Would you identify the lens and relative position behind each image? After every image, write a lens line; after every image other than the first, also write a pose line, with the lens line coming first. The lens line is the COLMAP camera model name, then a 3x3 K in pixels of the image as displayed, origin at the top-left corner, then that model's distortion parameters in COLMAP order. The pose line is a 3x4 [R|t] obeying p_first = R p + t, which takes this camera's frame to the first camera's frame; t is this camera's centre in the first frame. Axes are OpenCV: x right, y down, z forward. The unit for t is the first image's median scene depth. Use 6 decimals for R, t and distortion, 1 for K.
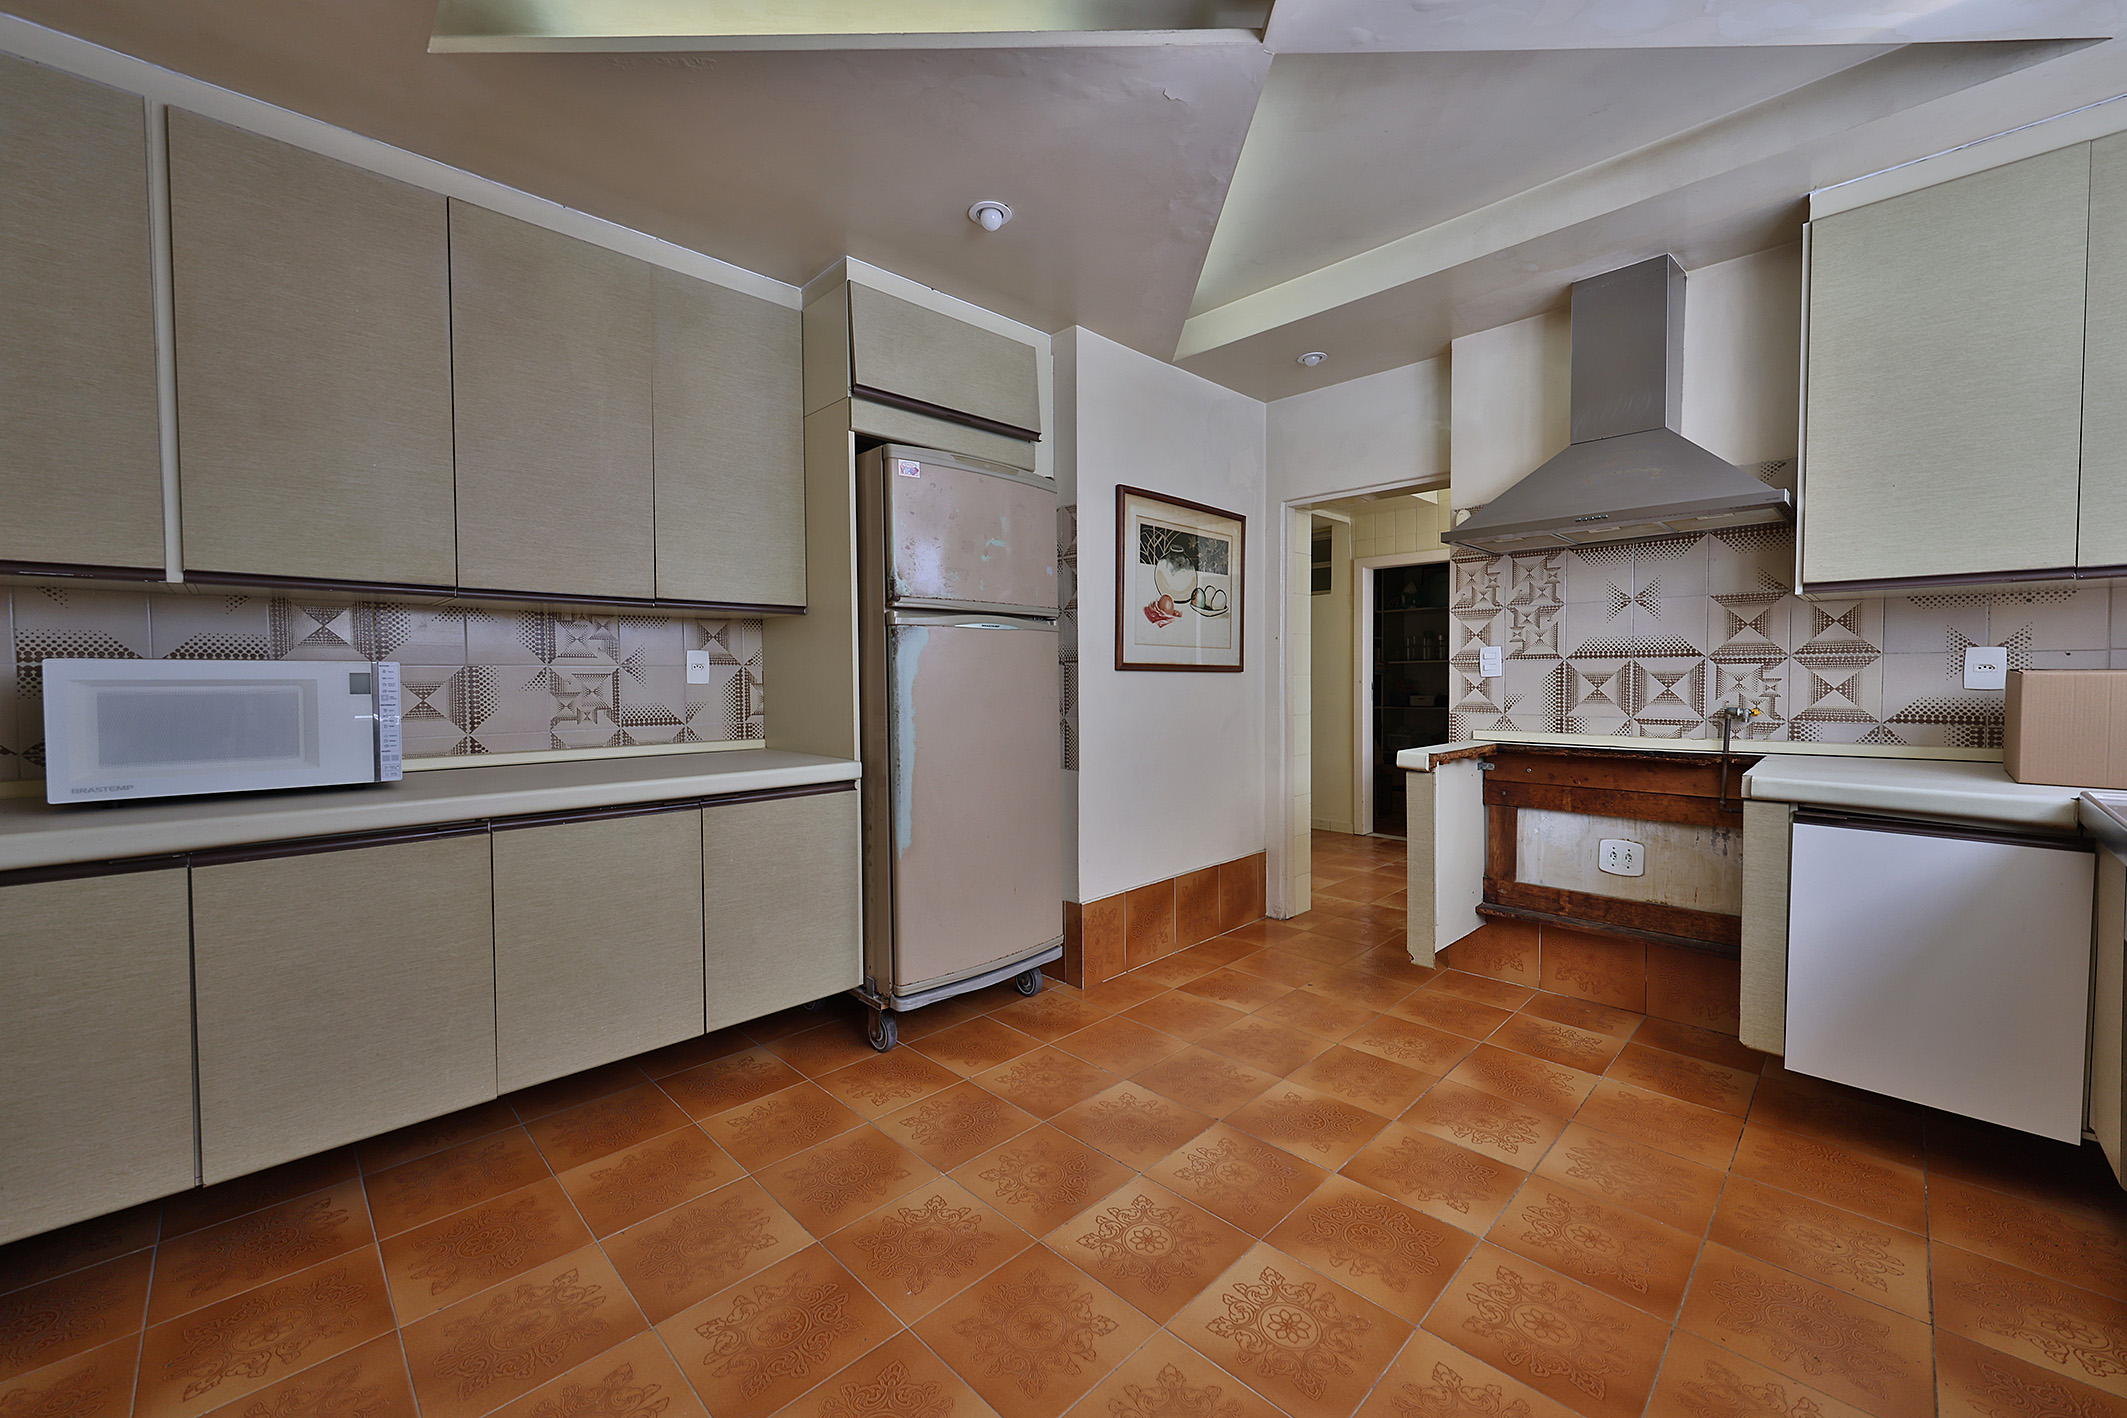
lens RADIAL K [[822.6, 0, 1040.9], [0, 822.6, 697.3], [0, 0, 1]] dist [-0.000051, 0.000270]
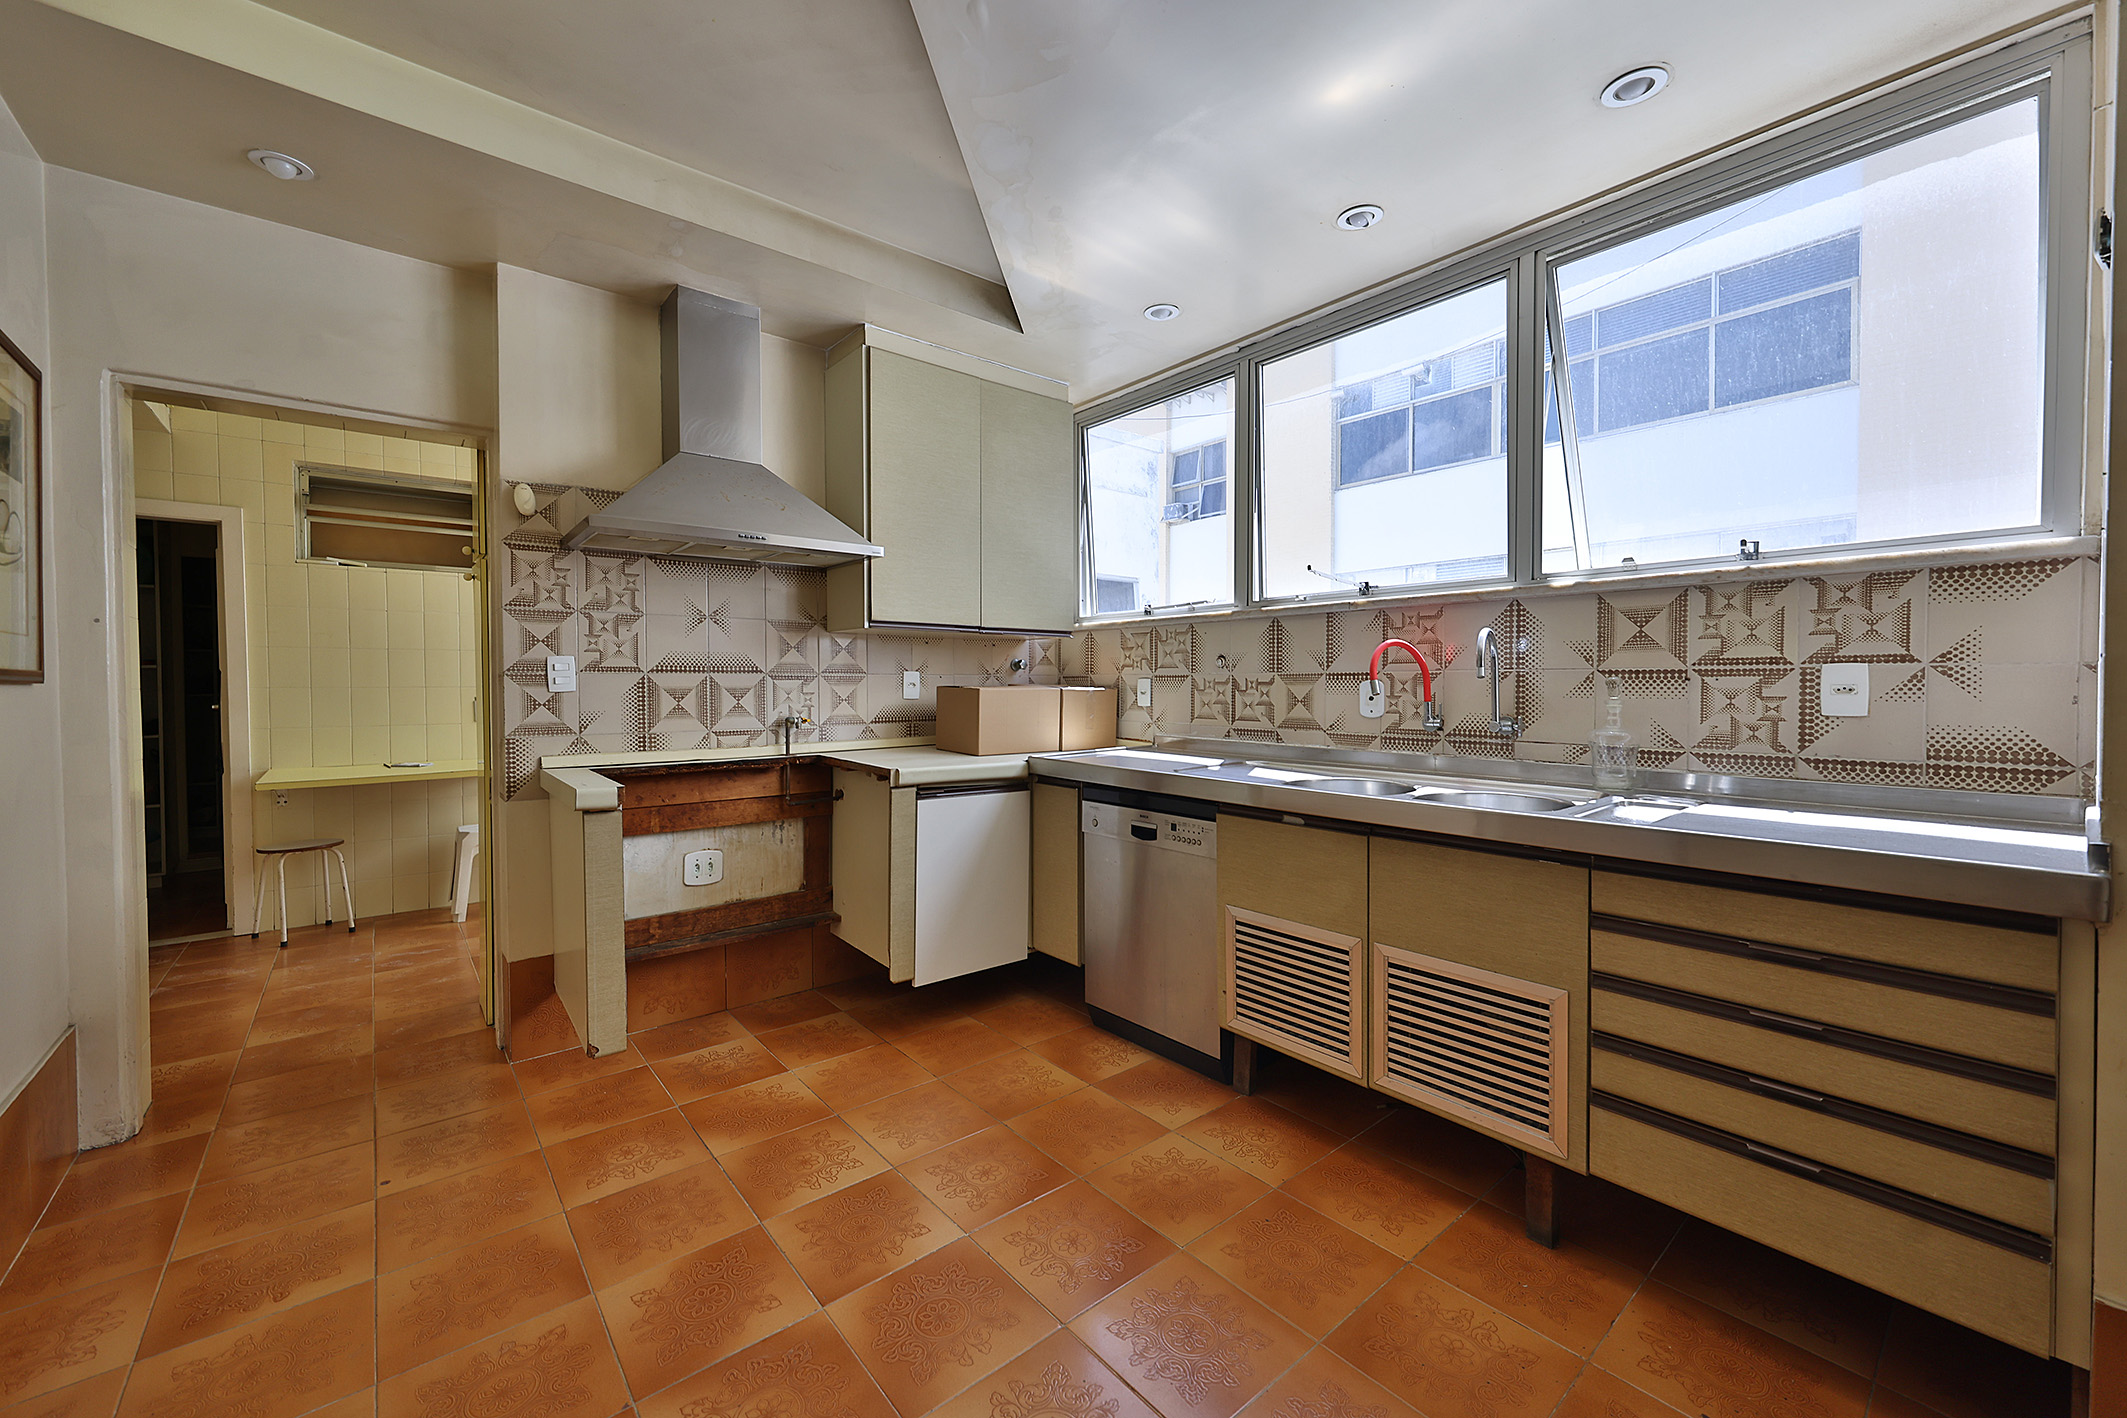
lens RADIAL K [[822.6, 0, 1077.6], [0, 822.6, 699.7], [0, 0, 1]] dist [-0.000051, 0.000270]
pose [[0.071288, -0.011256, 0.997392, -0.330721], [0.027857, 0.999569, 0.009289, -0.012709], [-0.997067, 0.027122, 0.071571, 0.536771]]
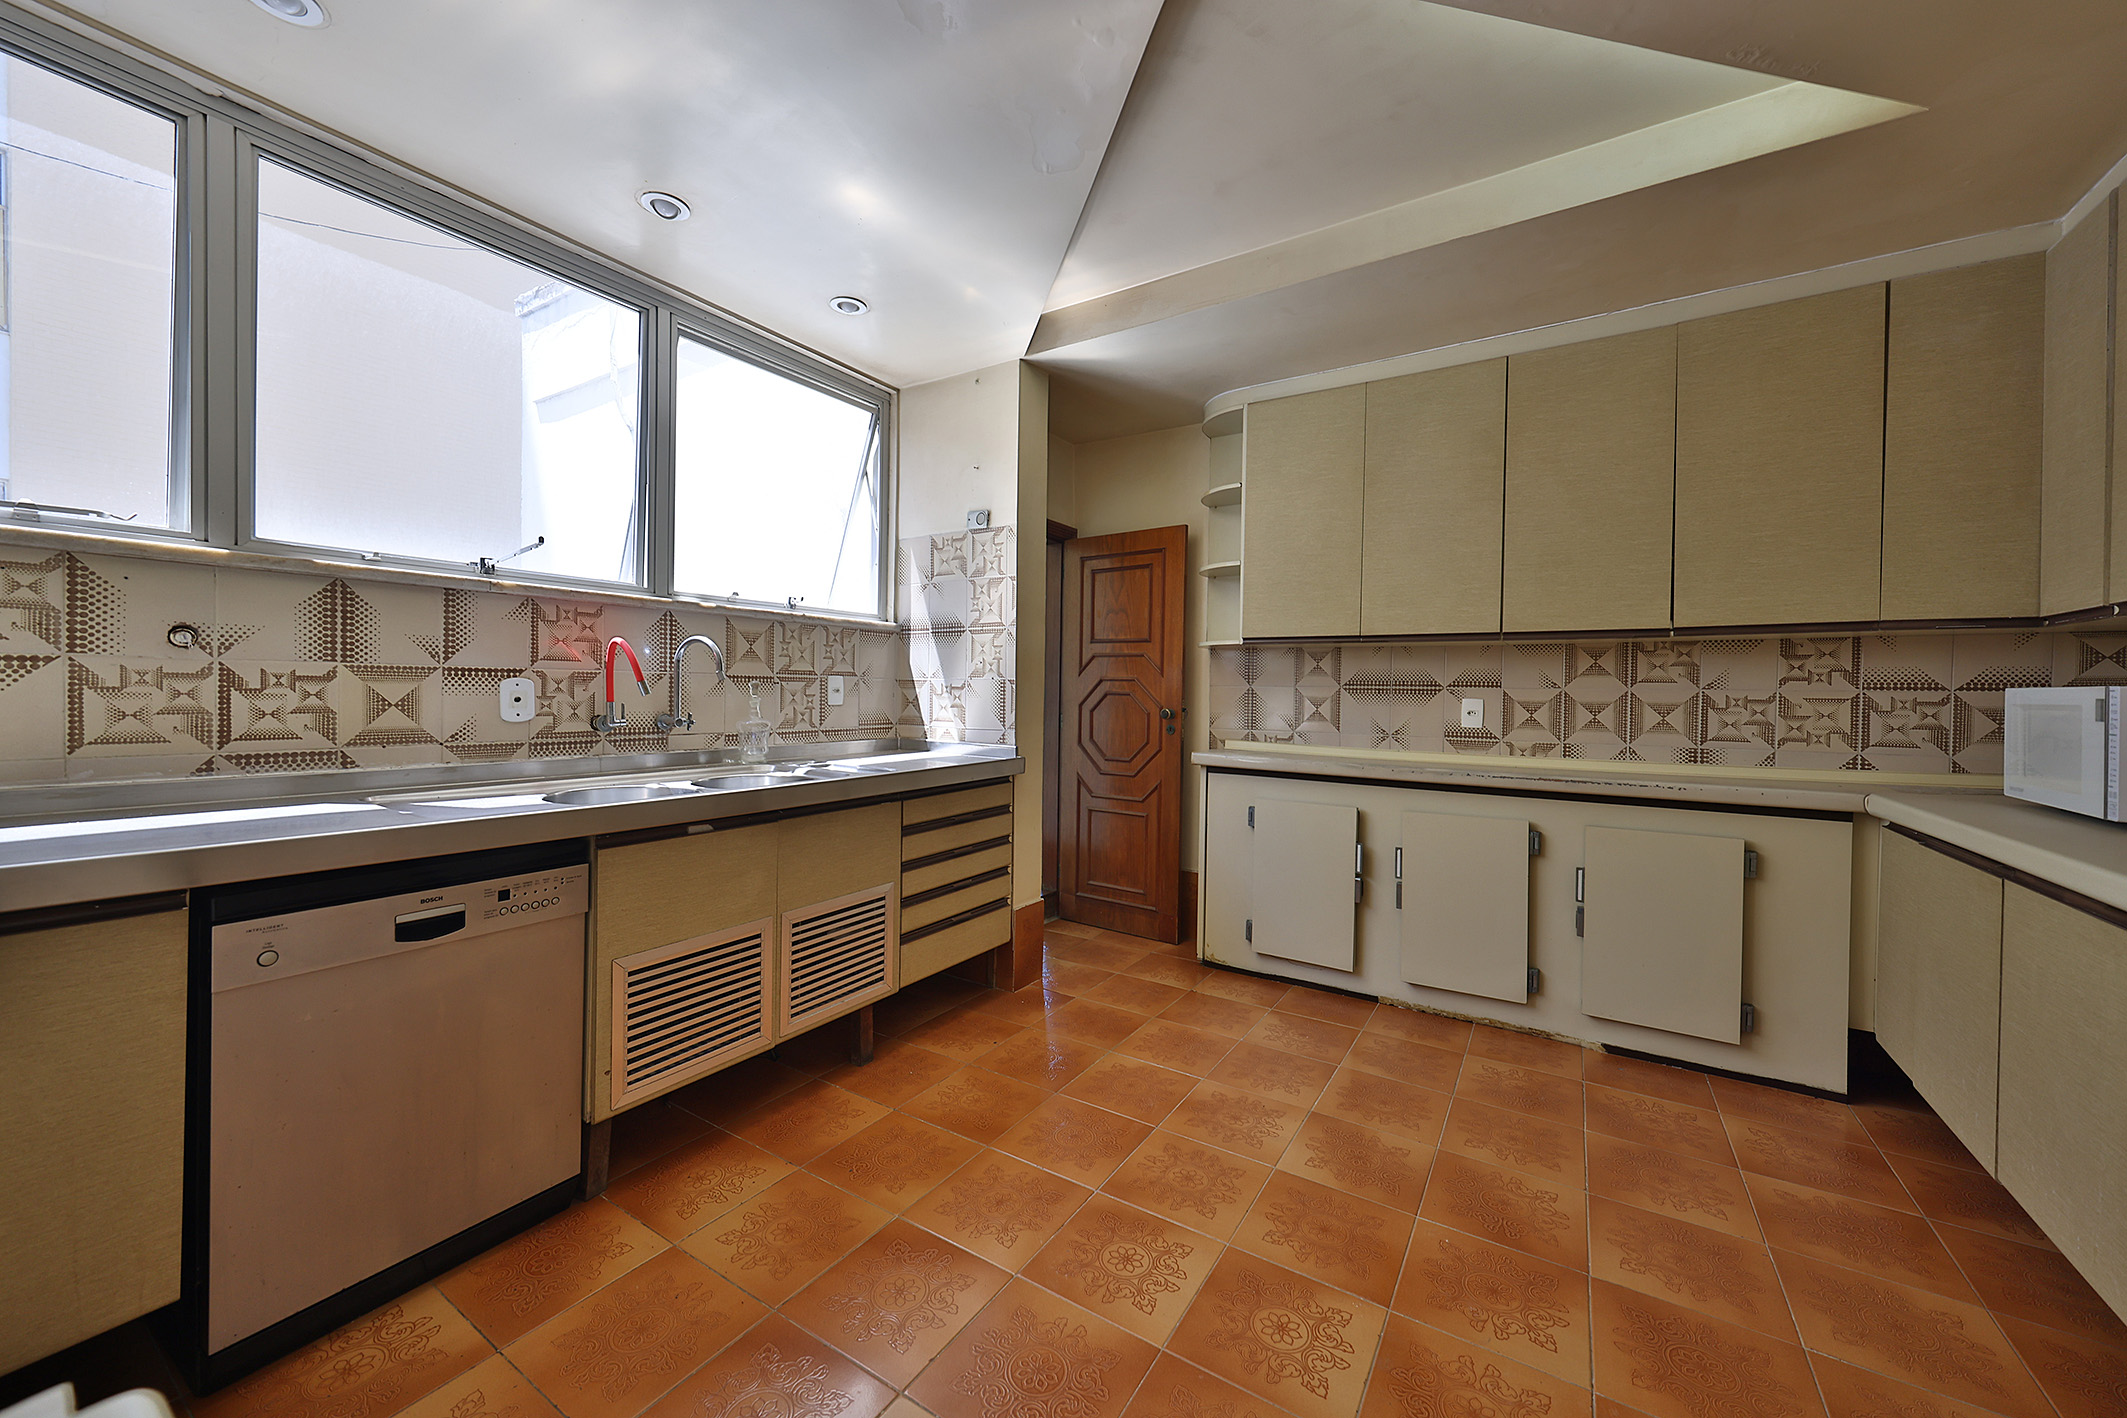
lens RADIAL K [[822.6, 0, 1022.8], [0, 822.6, 693.8], [0, 0, 1]] dist [-0.000051, 0.000270]
pose [[-0.978533, -0.005352, -0.206021, 0.413230], [-0.012545, 0.999356, 0.033624, -0.038152], [0.205709, 0.035487, -0.977970, 1.249481]]
